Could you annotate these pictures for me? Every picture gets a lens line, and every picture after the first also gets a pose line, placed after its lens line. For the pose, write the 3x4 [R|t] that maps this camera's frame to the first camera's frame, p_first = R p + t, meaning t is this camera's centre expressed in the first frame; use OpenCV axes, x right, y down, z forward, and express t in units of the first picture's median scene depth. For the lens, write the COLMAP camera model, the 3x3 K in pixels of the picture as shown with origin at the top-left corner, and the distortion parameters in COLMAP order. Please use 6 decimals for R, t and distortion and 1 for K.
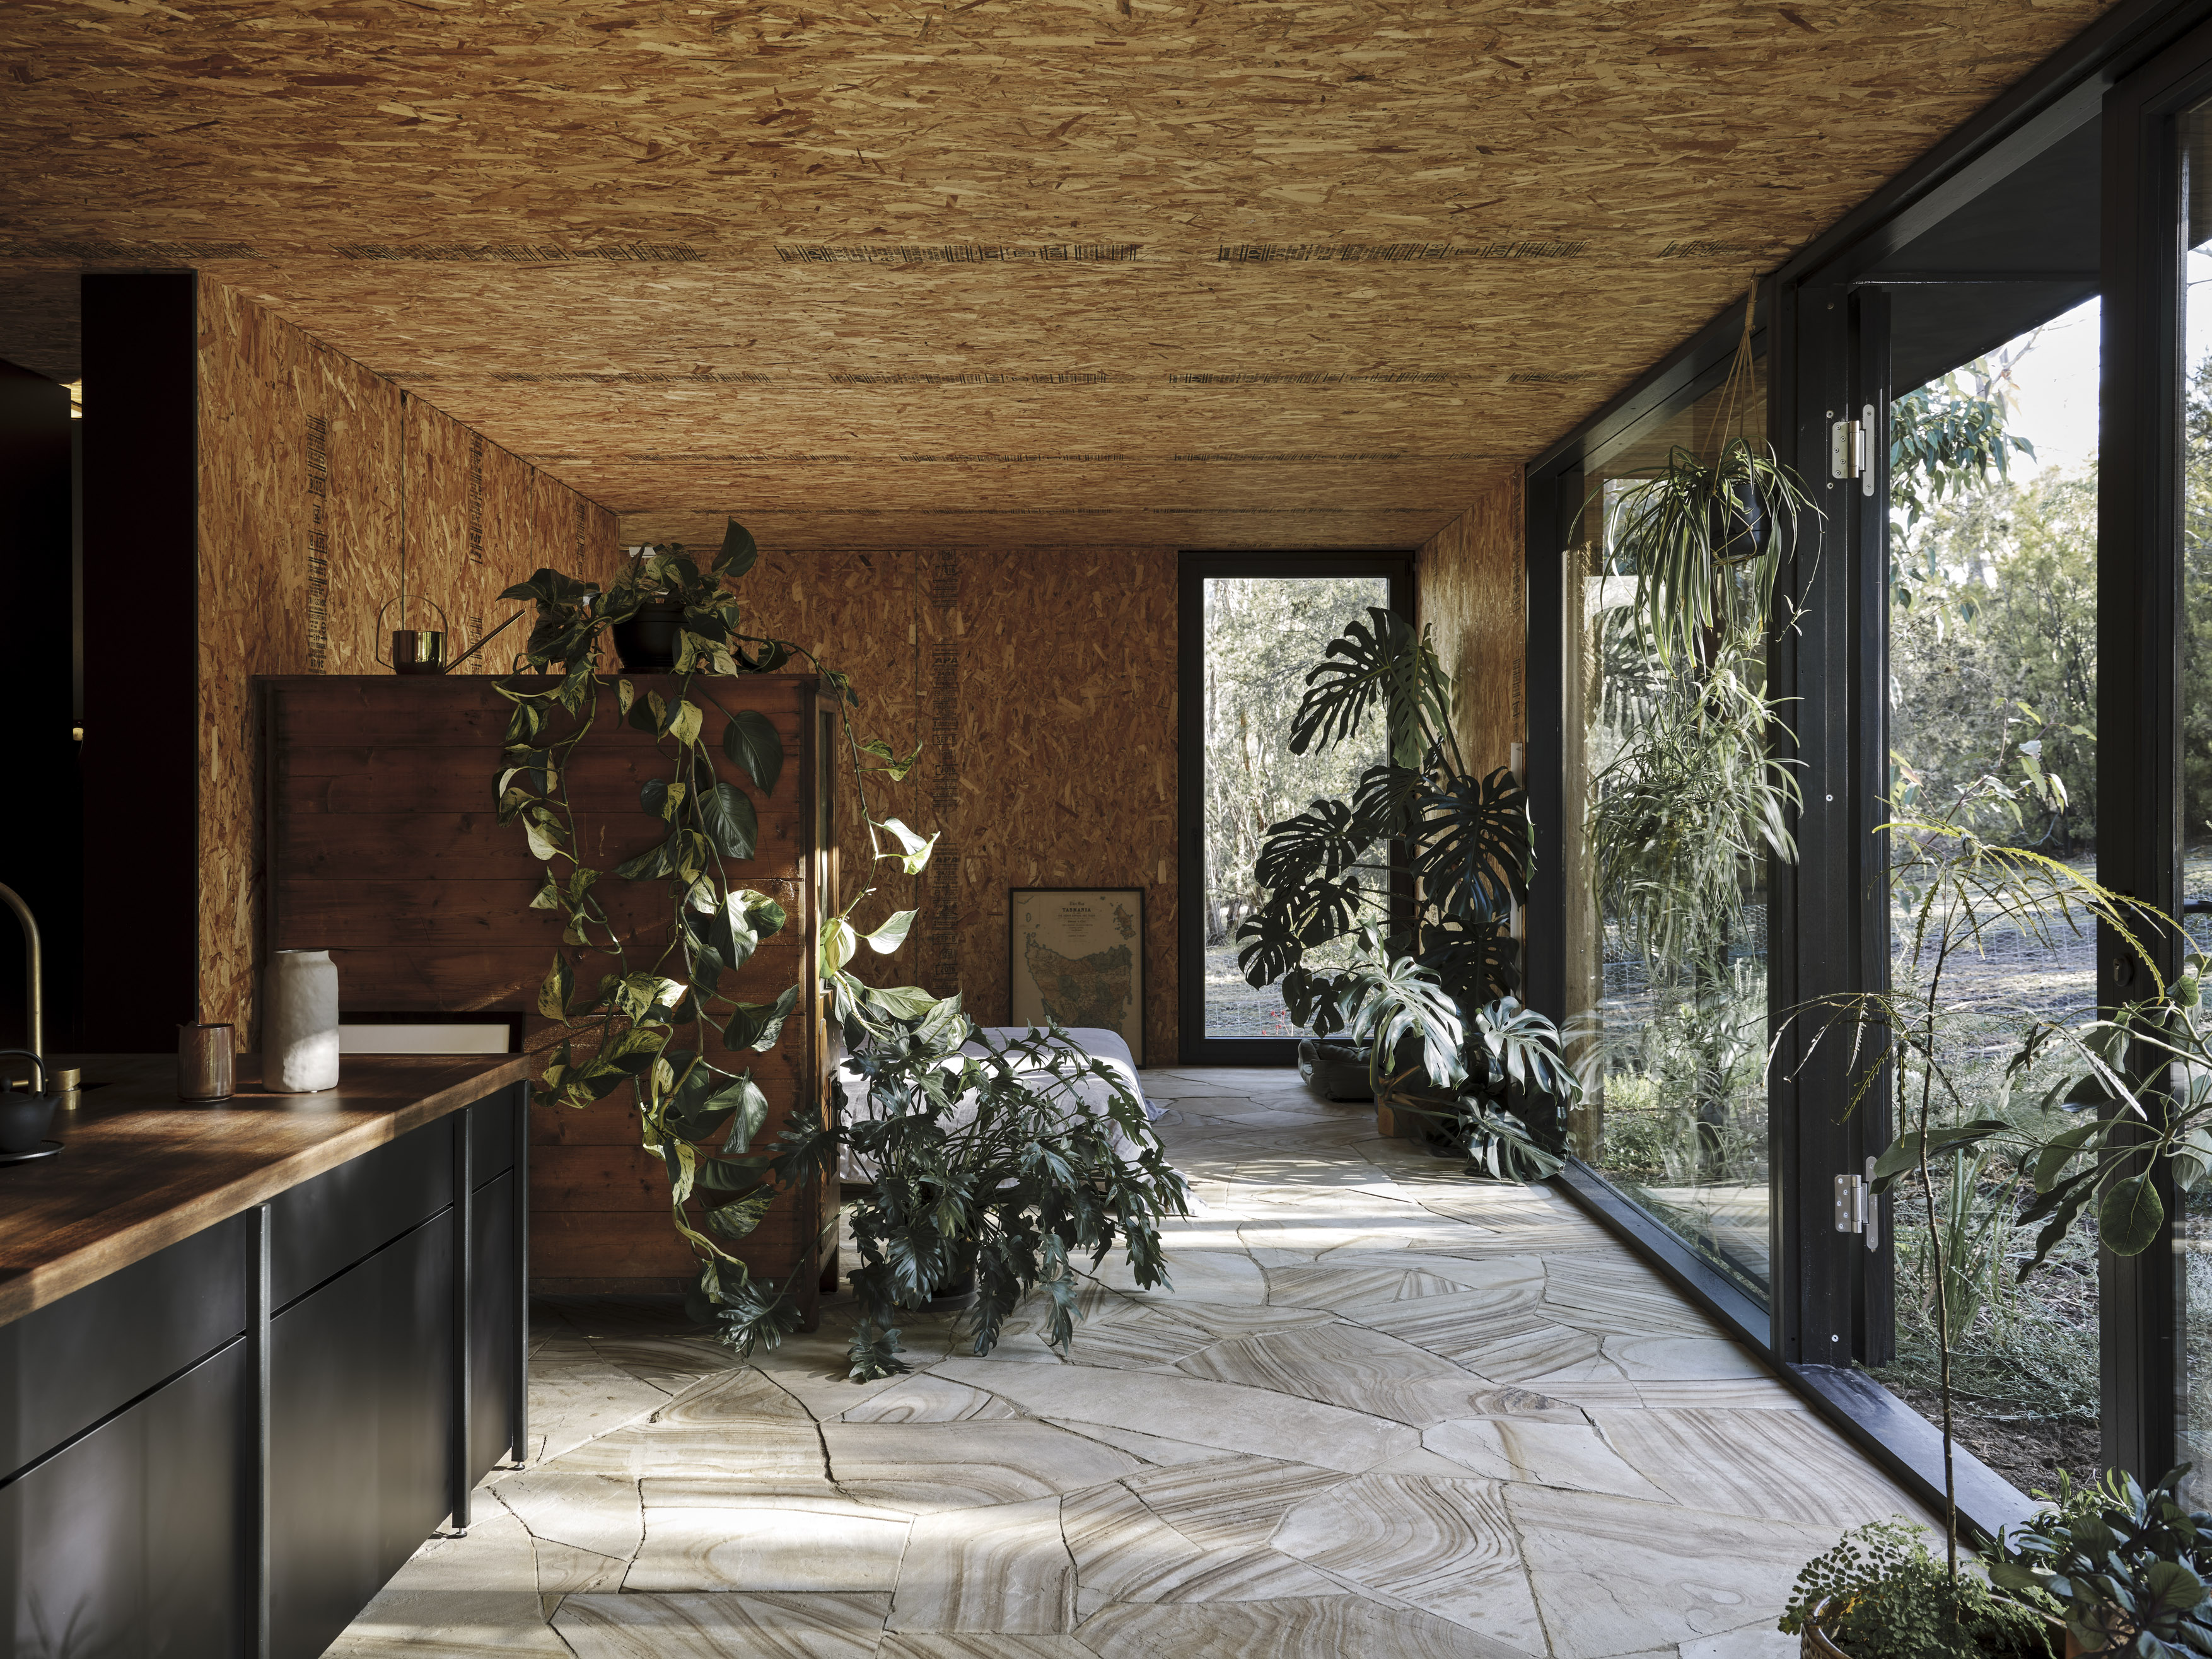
lens RADIAL K [[1876.8, 0, 1051.7], [0, 1876.8, 794.1], [0, 0, 1]] dist [0.014800, 0.002271]
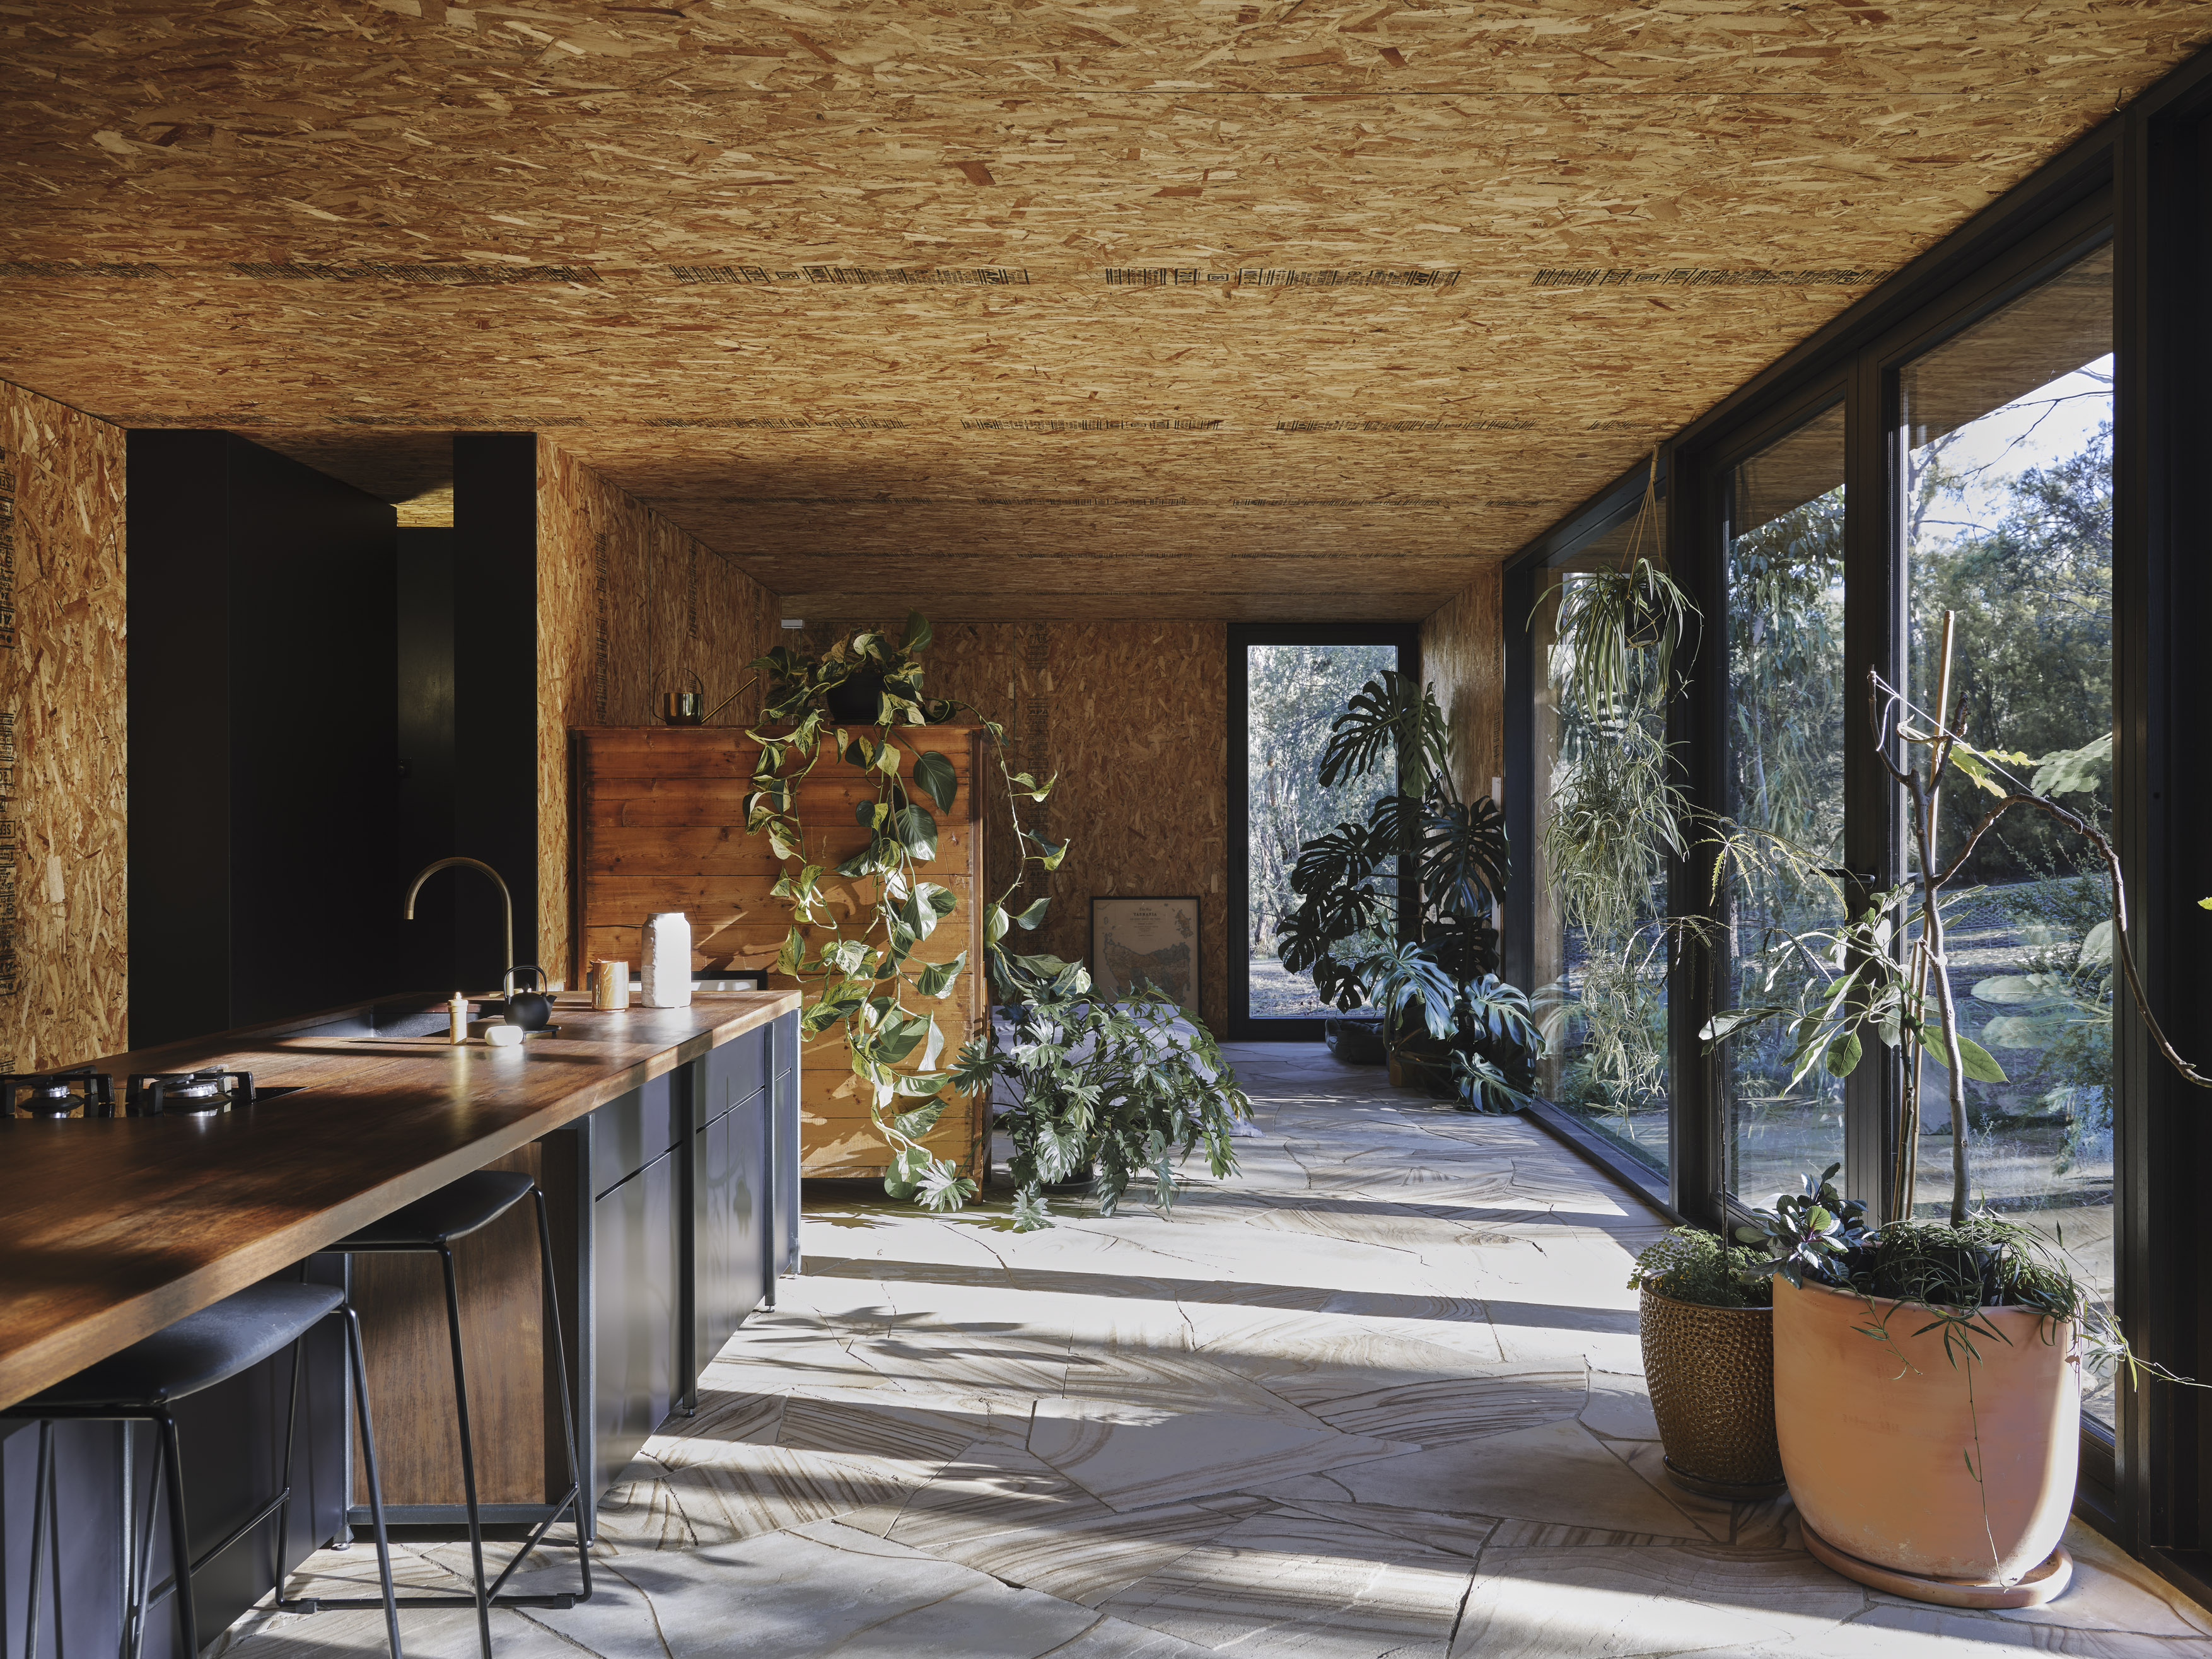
lens RADIAL K [[1720.7, 0, 1106.0], [0, 1720.7, 829.5], [0, 0, 1]] dist [-0.001261, 0.003497]
pose [[0.999945, -0.000707, 0.010447, -0.046471], [0.000717, 0.999999, -0.000971, 0.013723], [-0.010446, 0.000978, 0.999945, -0.251688]]
